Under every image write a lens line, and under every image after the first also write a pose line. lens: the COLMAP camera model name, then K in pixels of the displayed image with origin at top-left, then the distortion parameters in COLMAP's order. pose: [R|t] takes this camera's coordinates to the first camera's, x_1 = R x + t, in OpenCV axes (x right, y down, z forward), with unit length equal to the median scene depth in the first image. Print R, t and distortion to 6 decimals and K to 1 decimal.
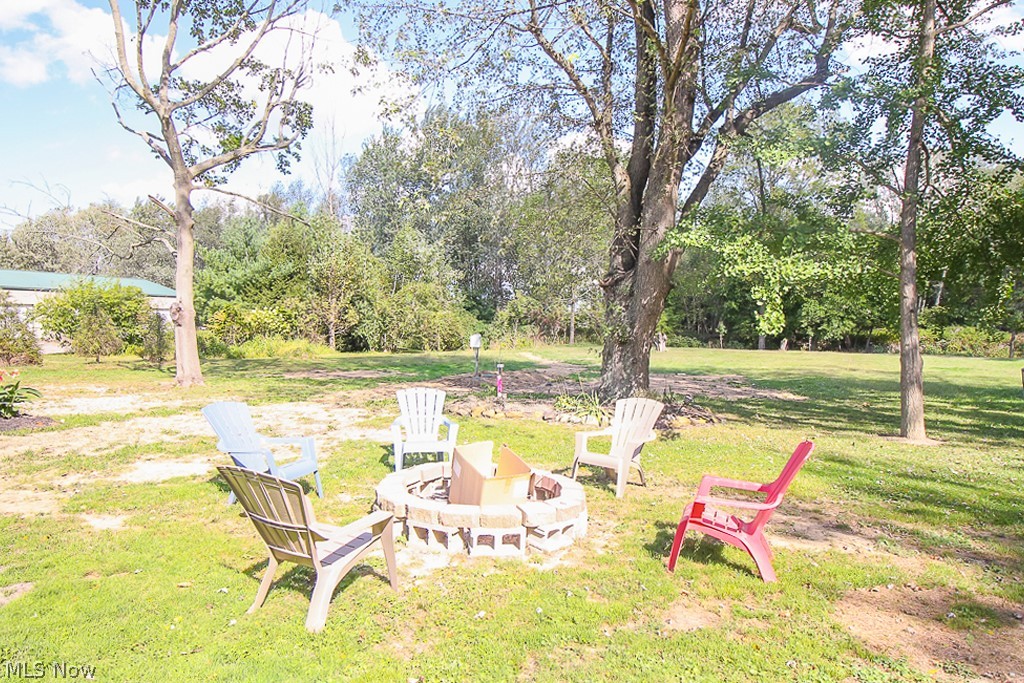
lens RADIAL K [[665.8, 0, 513.1], [0, 665.8, 340.0], [0, 0, 1]] dist [-0.003693, -0.000453]
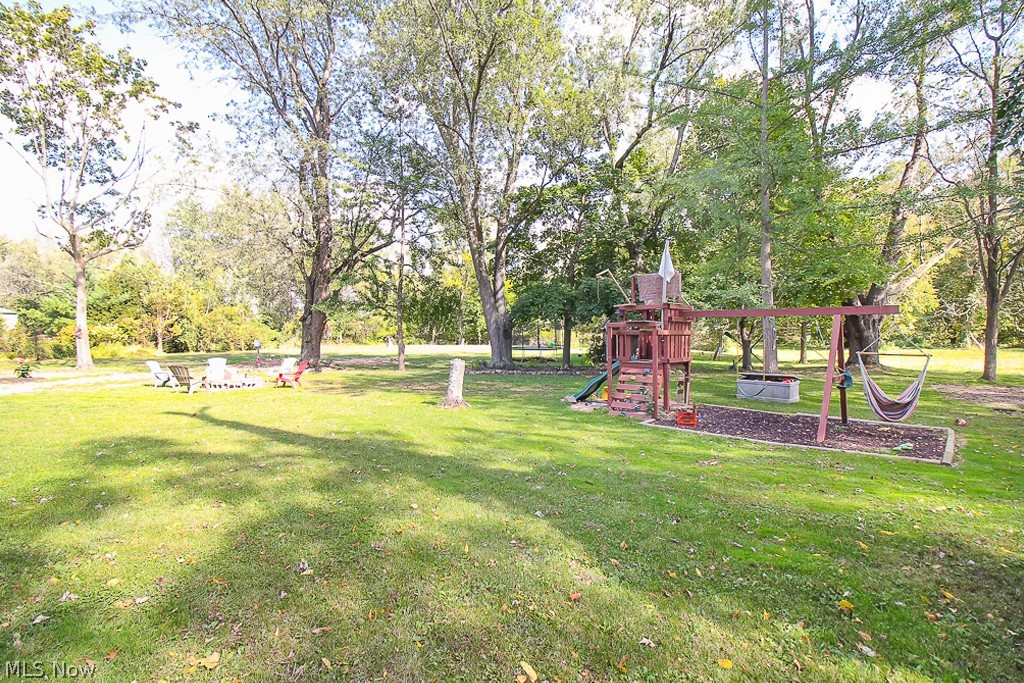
lens RADIAL K [[477.1, 0, 508.3], [0, 477.1, 340.8], [0, 0, 1]] dist [0.001289, 0.000304]
pose [[0.927369, -0.020204, 0.373602, 0.055740], [0.020288, 0.999787, 0.003709, 0.002545], [-0.373597, 0.004140, 0.927582, -0.301134]]
